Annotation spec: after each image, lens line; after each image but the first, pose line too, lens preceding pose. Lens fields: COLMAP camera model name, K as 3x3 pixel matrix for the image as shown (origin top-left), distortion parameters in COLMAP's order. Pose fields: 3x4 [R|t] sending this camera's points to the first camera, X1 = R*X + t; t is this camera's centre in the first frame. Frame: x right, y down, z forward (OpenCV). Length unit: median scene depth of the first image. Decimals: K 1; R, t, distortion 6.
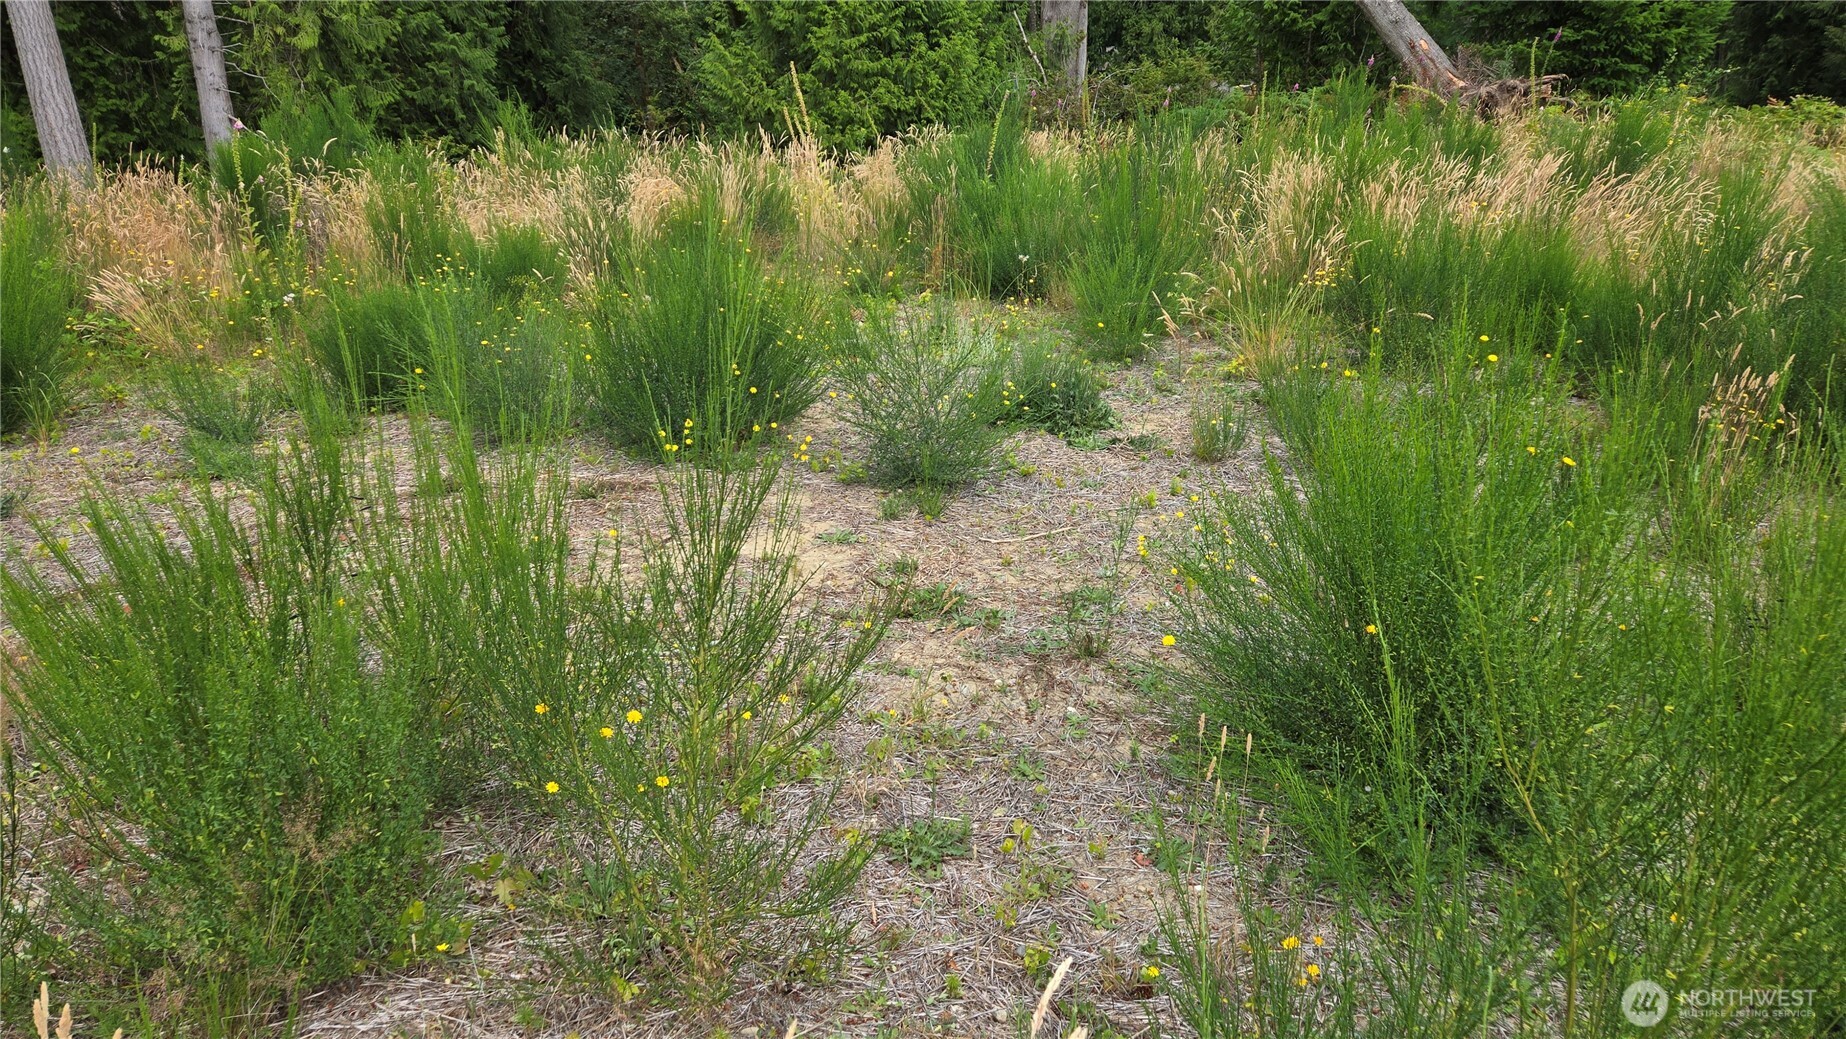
lens RADIAL K [[1227.8, 0, 911.3], [0, 1227.8, 535.1], [0, 0, 1]] dist [0.083081, -0.066054]
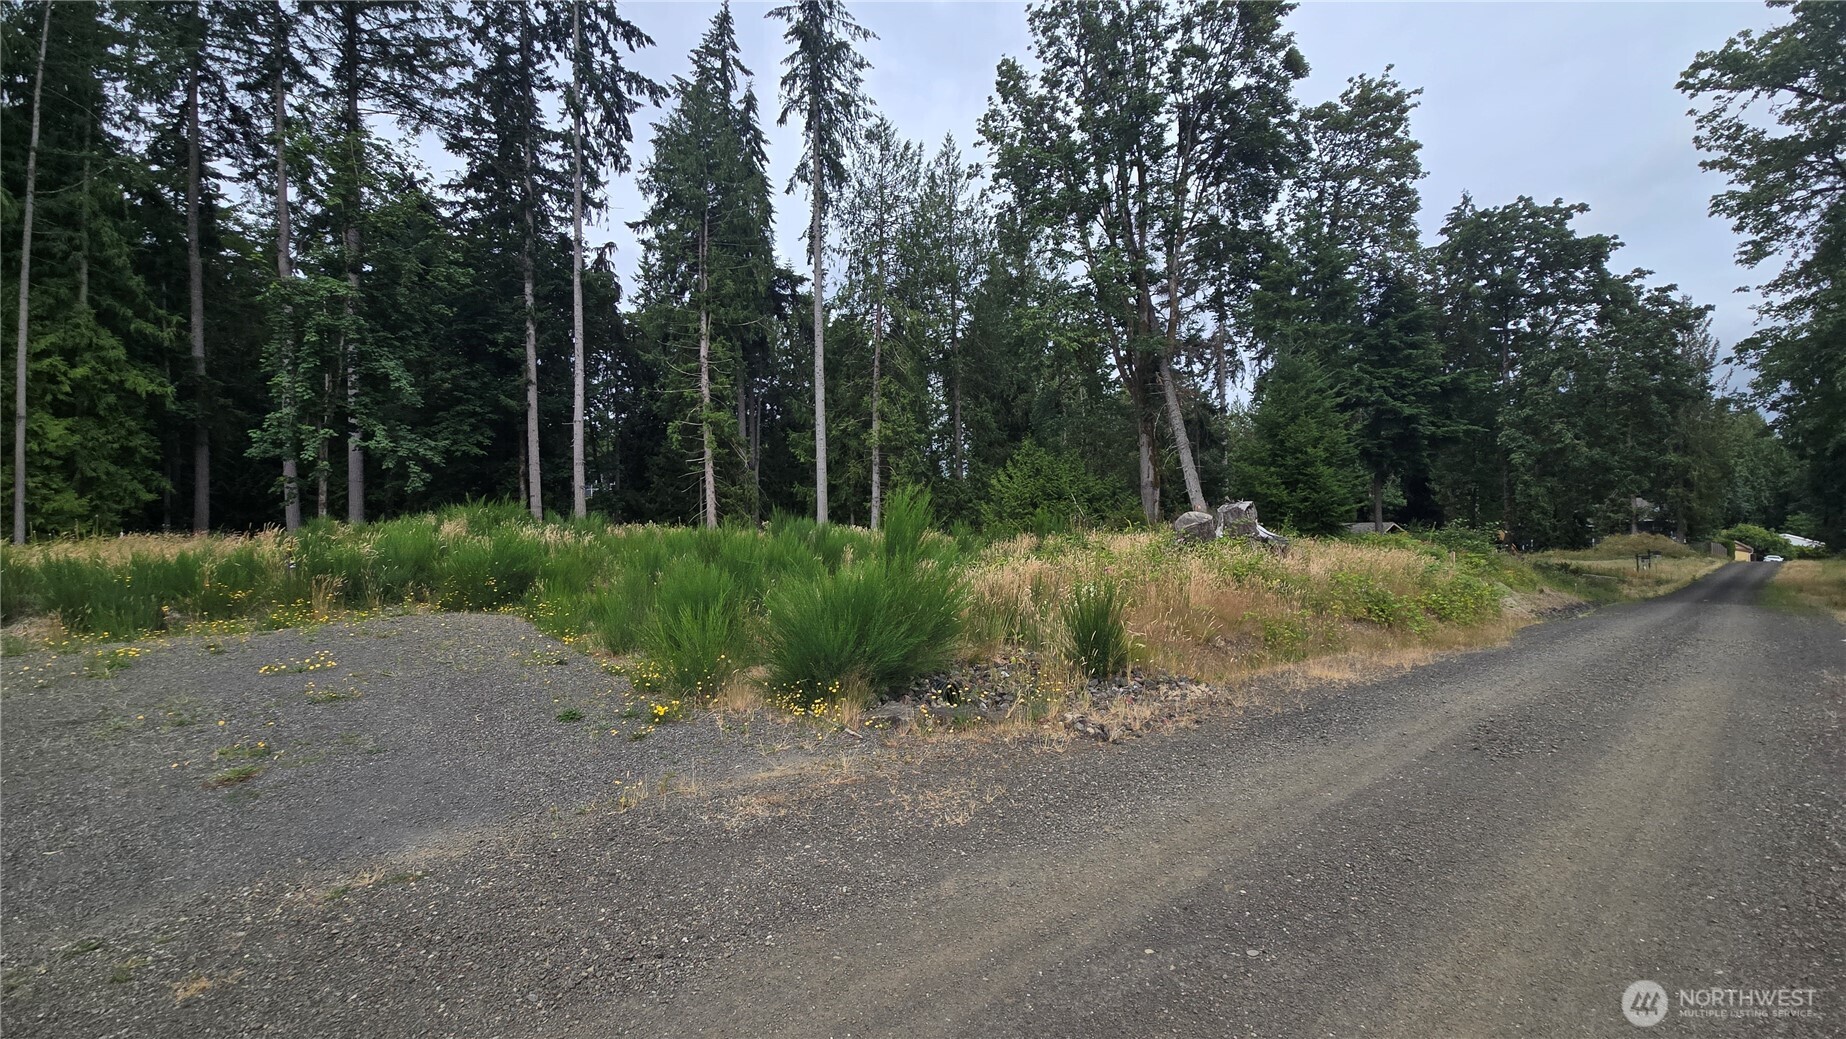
lens RADIAL K [[753.2, 0, 922.3], [0, 753.2, 507.0], [0, 0, 1]] dist [0.001007, 0.000267]
pose [[0.769453, 0.005605, -0.638679, 1.494870], [-0.233115, 0.933444, -0.272655, 0.236499], [0.594643, 0.358681, 0.719547, -0.655369]]
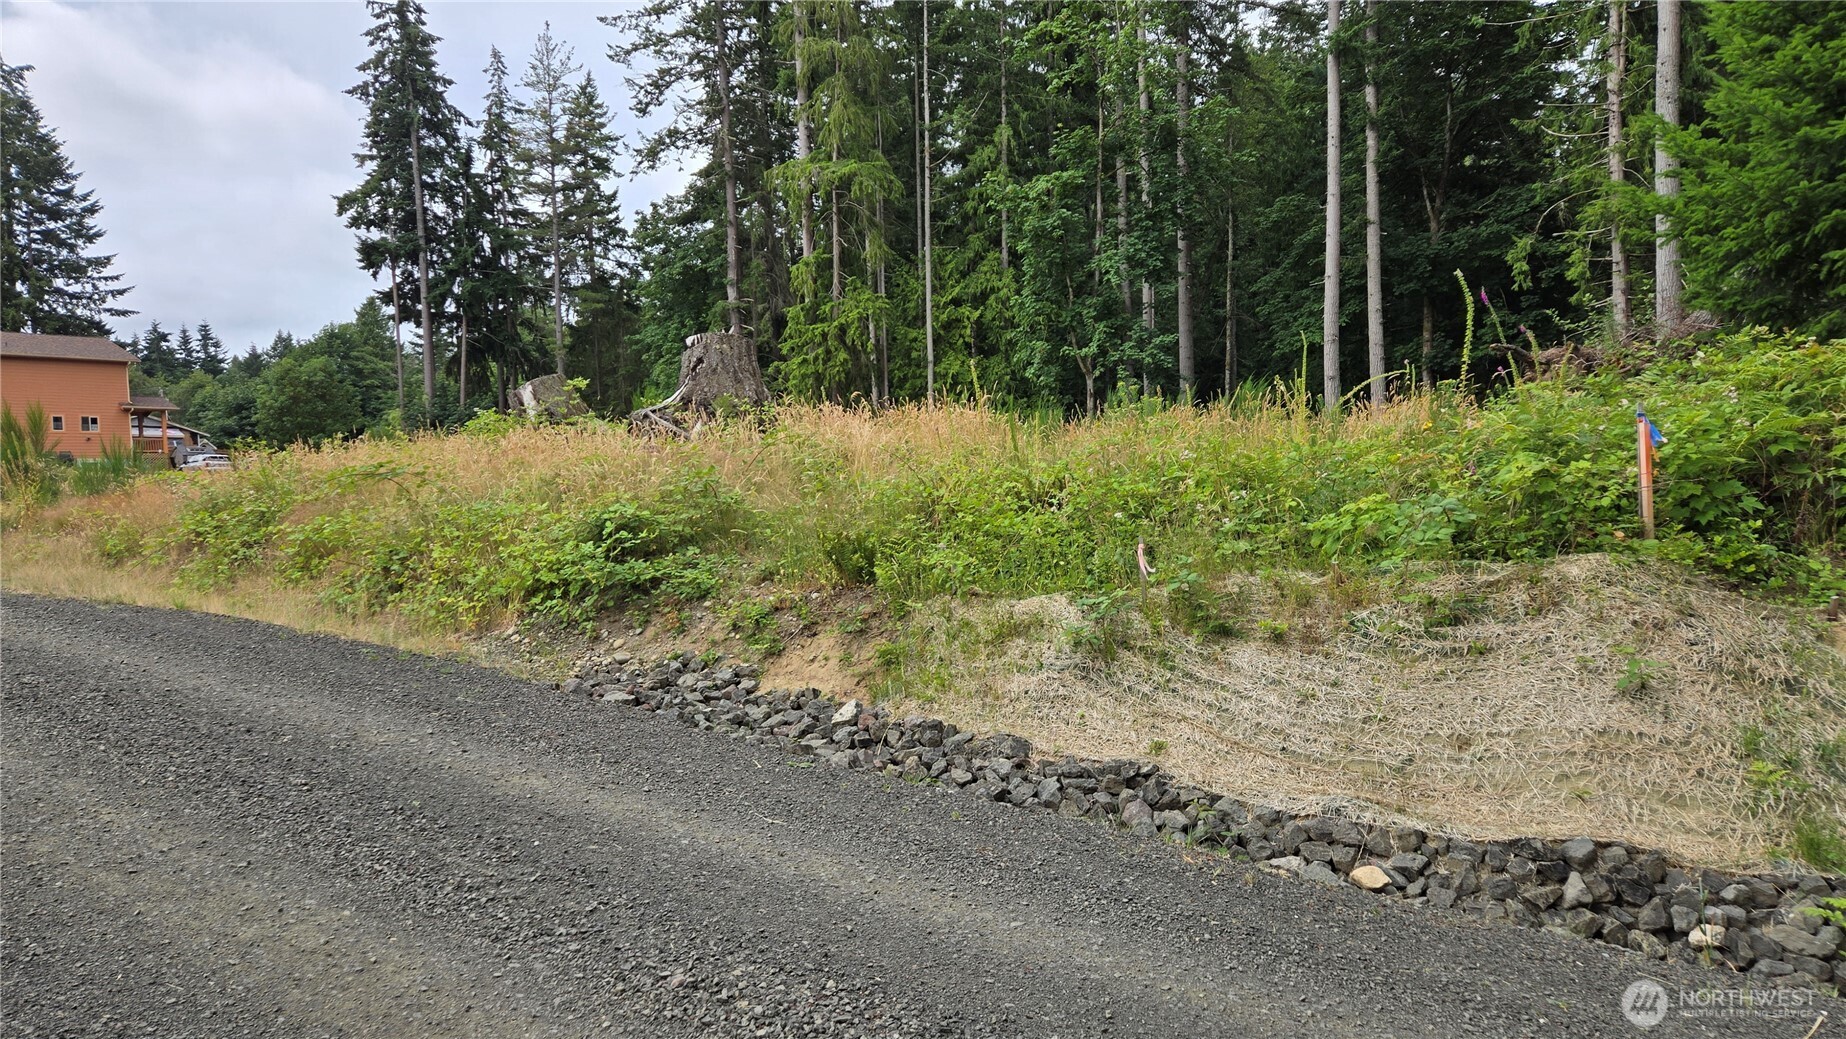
lens RADIAL K [[1227.8, 0, 930.9], [0, 1227.8, 534.6], [0, 0, 1]] dist [0.083081, -0.066054]
pose [[-0.478599, 0.073450, -0.874956, 1.937194], [-0.272071, 0.935042, 0.227317, -0.475188], [0.834817, 0.346844, -0.427527, 1.530726]]
